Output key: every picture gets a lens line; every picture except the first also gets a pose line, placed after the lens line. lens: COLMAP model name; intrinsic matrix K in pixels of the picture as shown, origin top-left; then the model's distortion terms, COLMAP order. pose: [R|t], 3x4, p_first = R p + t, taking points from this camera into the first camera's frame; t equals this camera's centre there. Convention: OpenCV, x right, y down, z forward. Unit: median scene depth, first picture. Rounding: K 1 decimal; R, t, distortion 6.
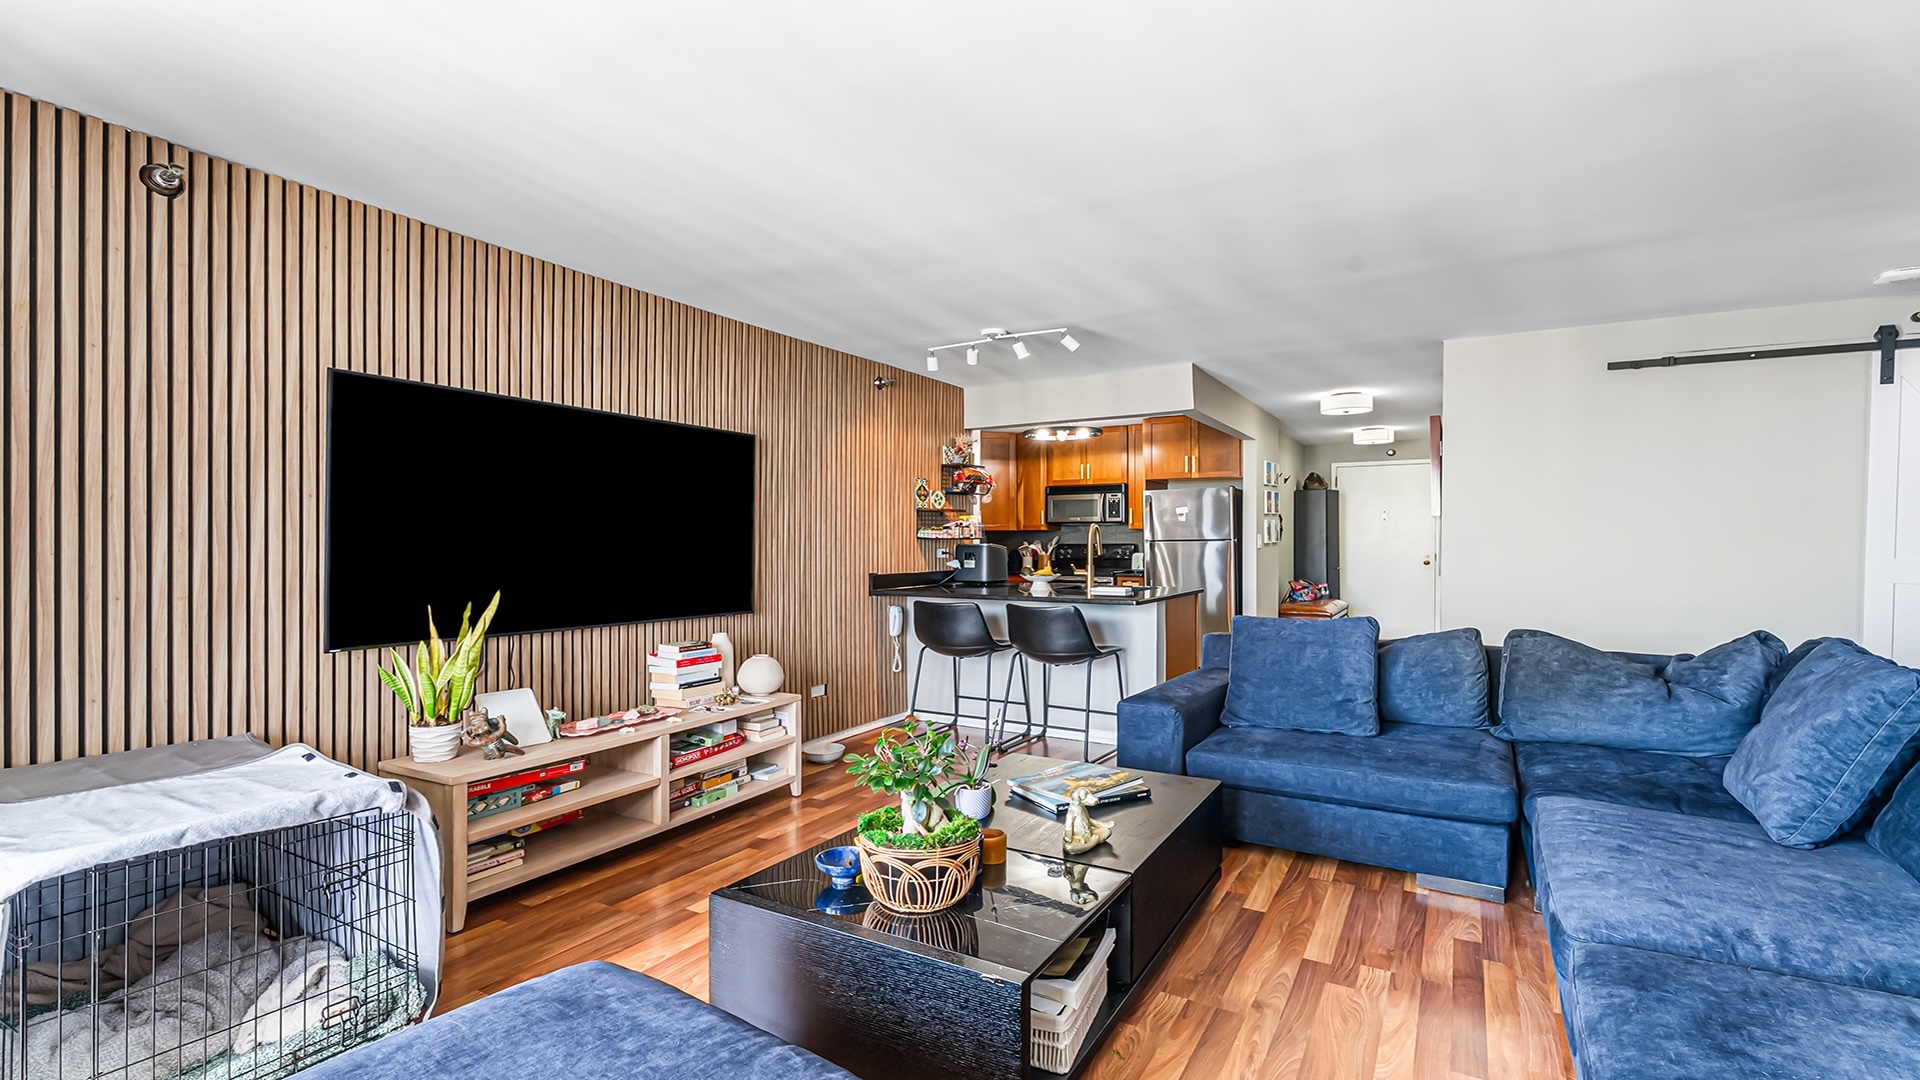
lens RADIAL K [[854.7, 0, 965.3], [0, 854.7, 544.0], [0, 0, 1]] dist [0.002238, 0.000307]
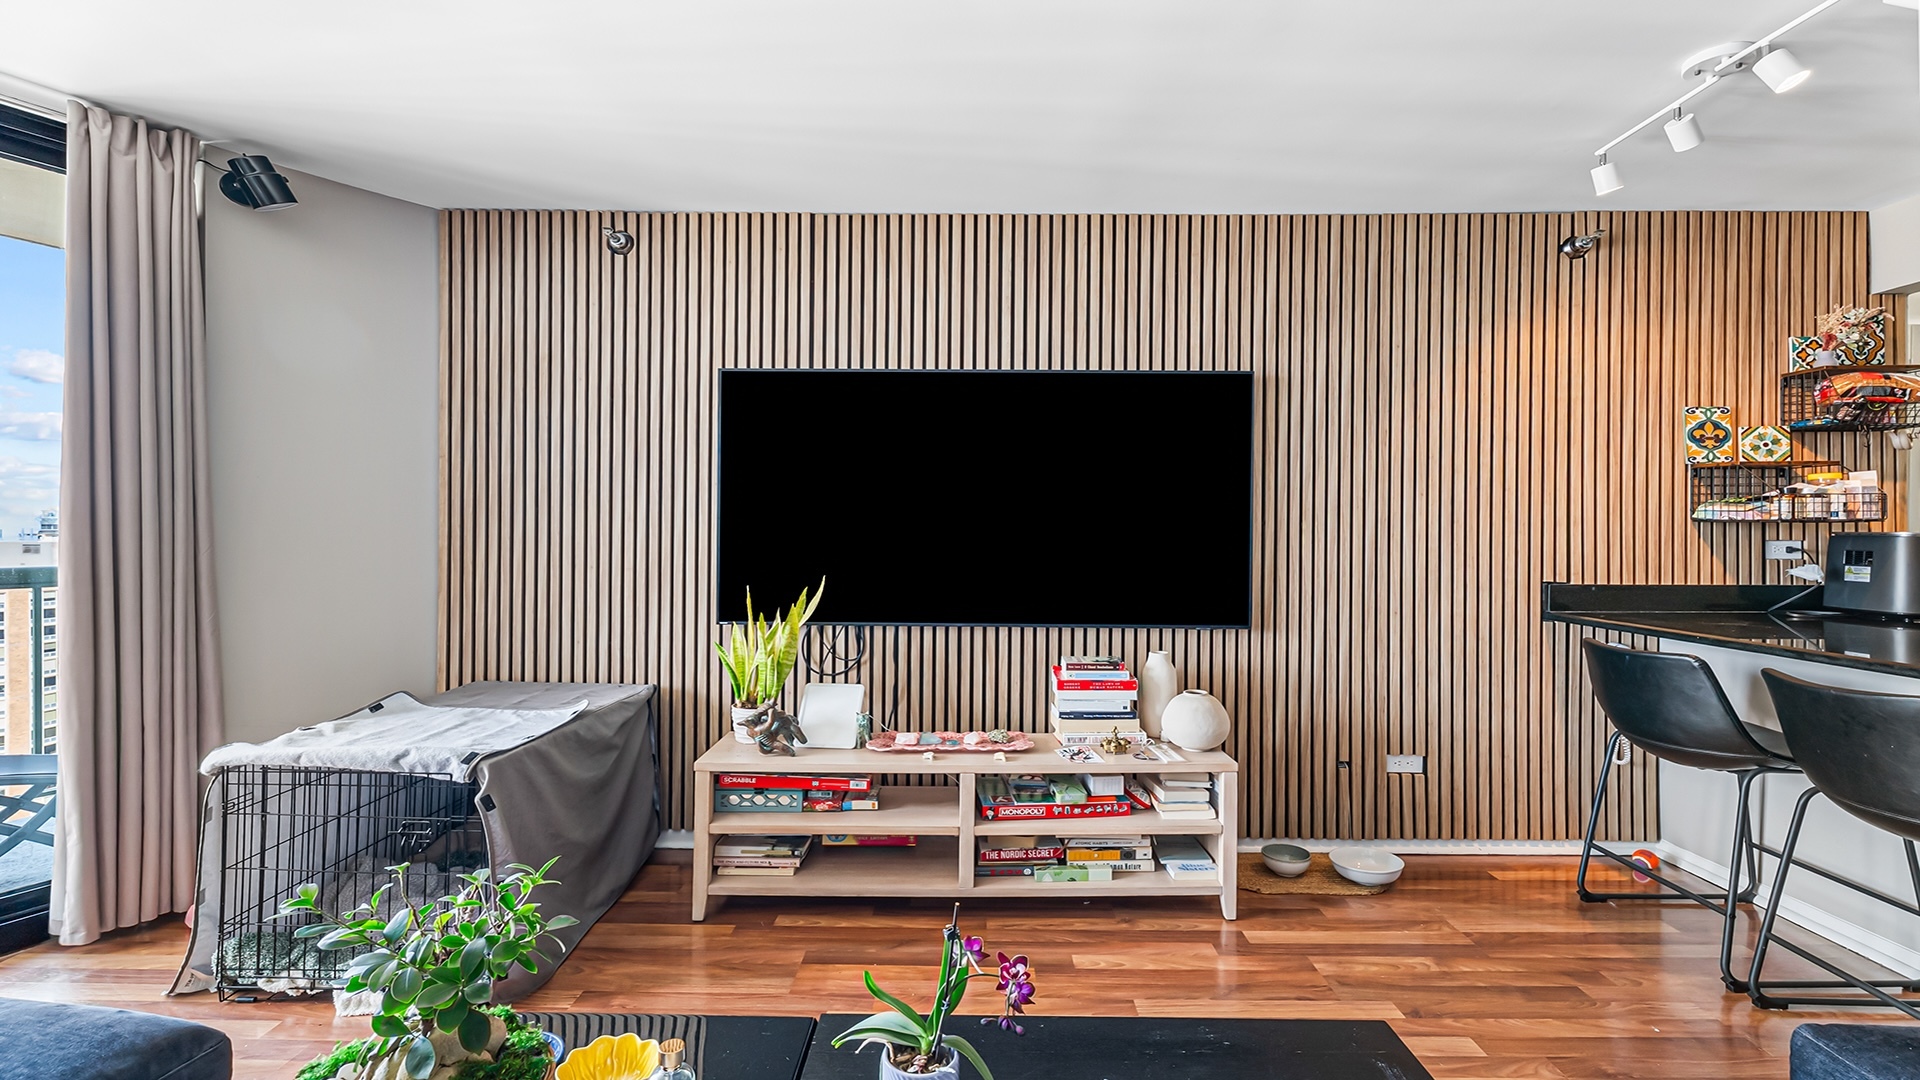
lens RADIAL K [[863.8, 0, 962.3], [0, 863.8, 527.1], [0, 0, 1]] dist [0.002818, 0.000424]
pose [[0.491876, -0.000715, -0.870665, 0.282057], [-0.004669, 0.999983, -0.003459, 0.001855], [0.870653, 0.005766, 0.491864, 0.517984]]
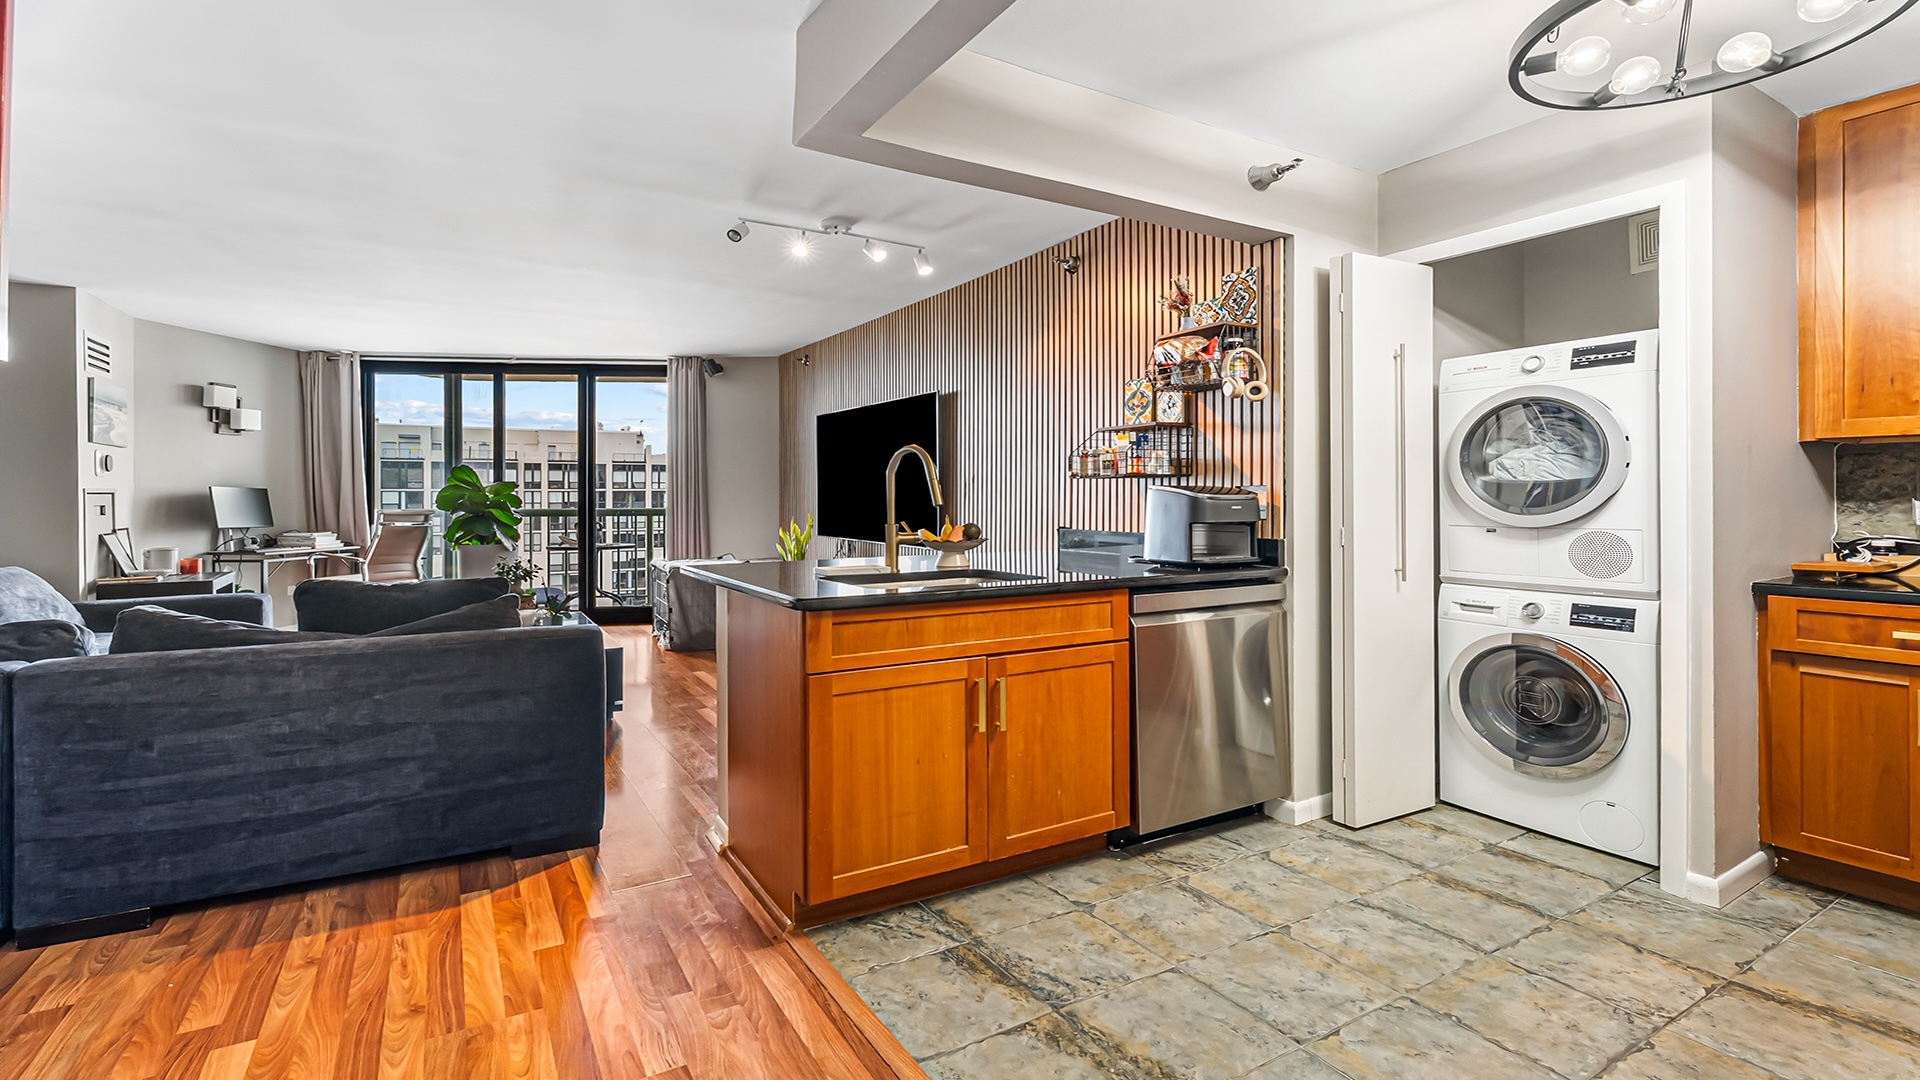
lens RADIAL K [[868.3, 0, 964.5], [0, 868.3, 495.7], [0, 0, 1]] dist [0.002396, 0.000252]
pose [[-0.483934, 0.000750, -0.875104, 0.829012], [-0.000186, 1.000000, 0.000960, 0.009200], [0.875105, 0.000628, -0.483933, 1.801685]]
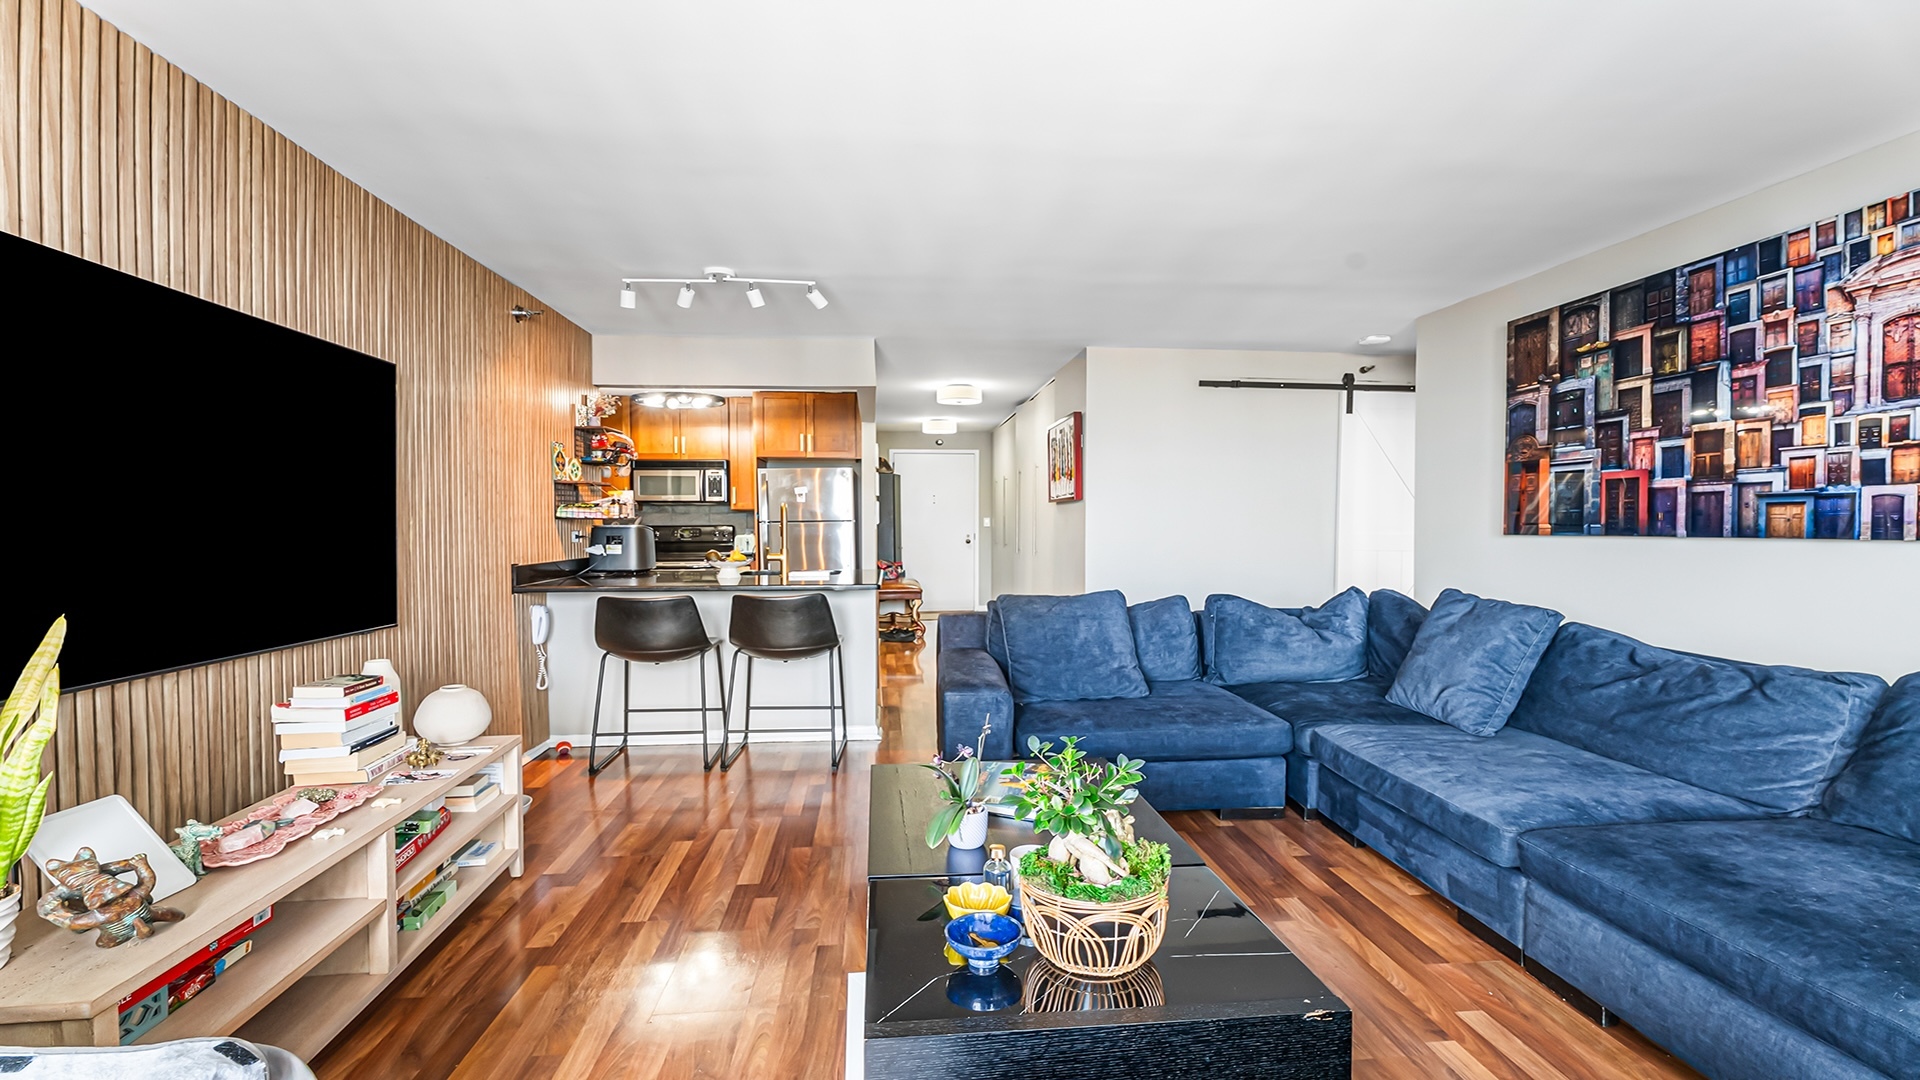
lens RADIAL K [[854.7, 0, 965.3], [0, 854.7, 544.0], [0, 0, 1]] dist [0.002238, 0.000307]
pose [[0.810001, -0.014891, 0.586239, -0.319983], [0.002526, 0.999757, 0.021905, 0.001171], [-0.586423, -0.016262, 0.809842, 0.209994]]
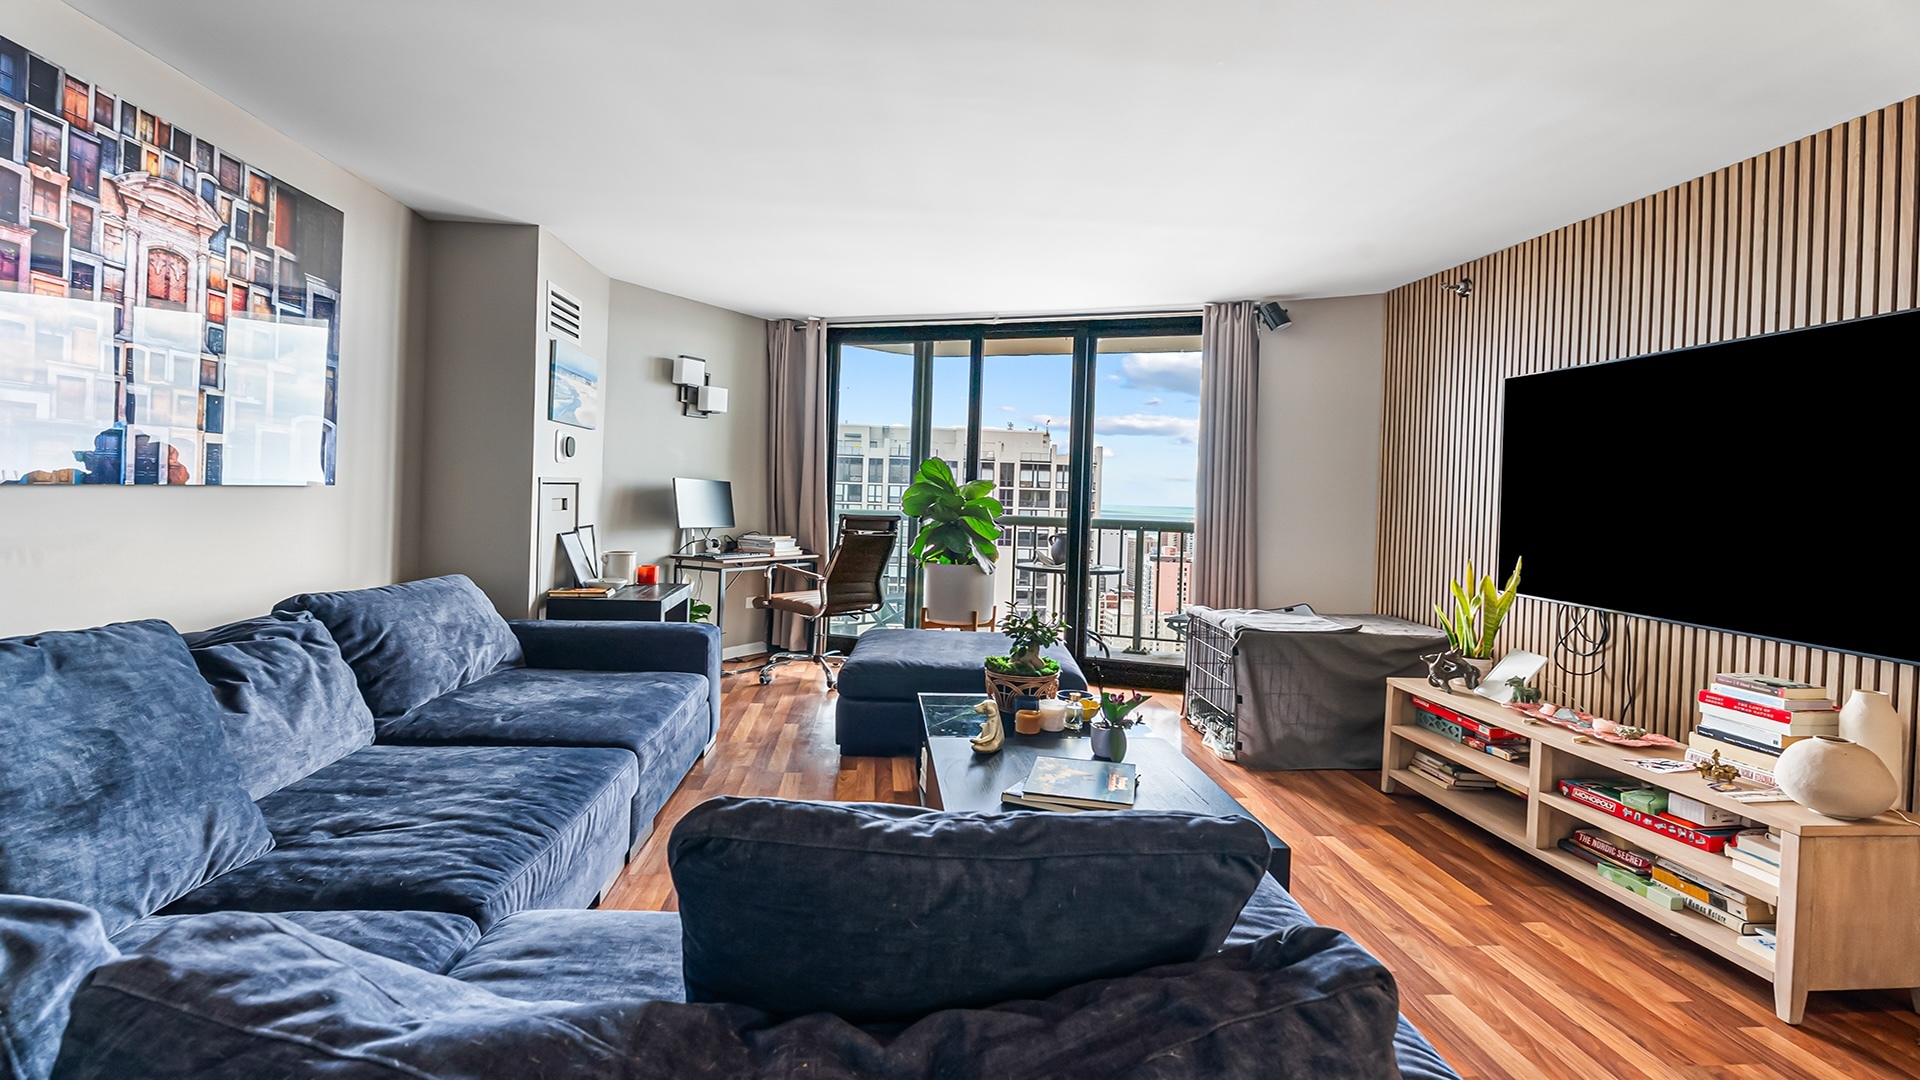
lens RADIAL K [[900.3, 0, 955.5], [0, 900.3, 489.0], [0, 0, 1]] dist [0.001386, 0.000157]
pose [[-0.817265, -0.029957, -0.575483, 0.538188], [-0.035301, 0.999375, -0.001892, -0.001557], [0.575180, 0.018769, -0.817812, 1.185425]]
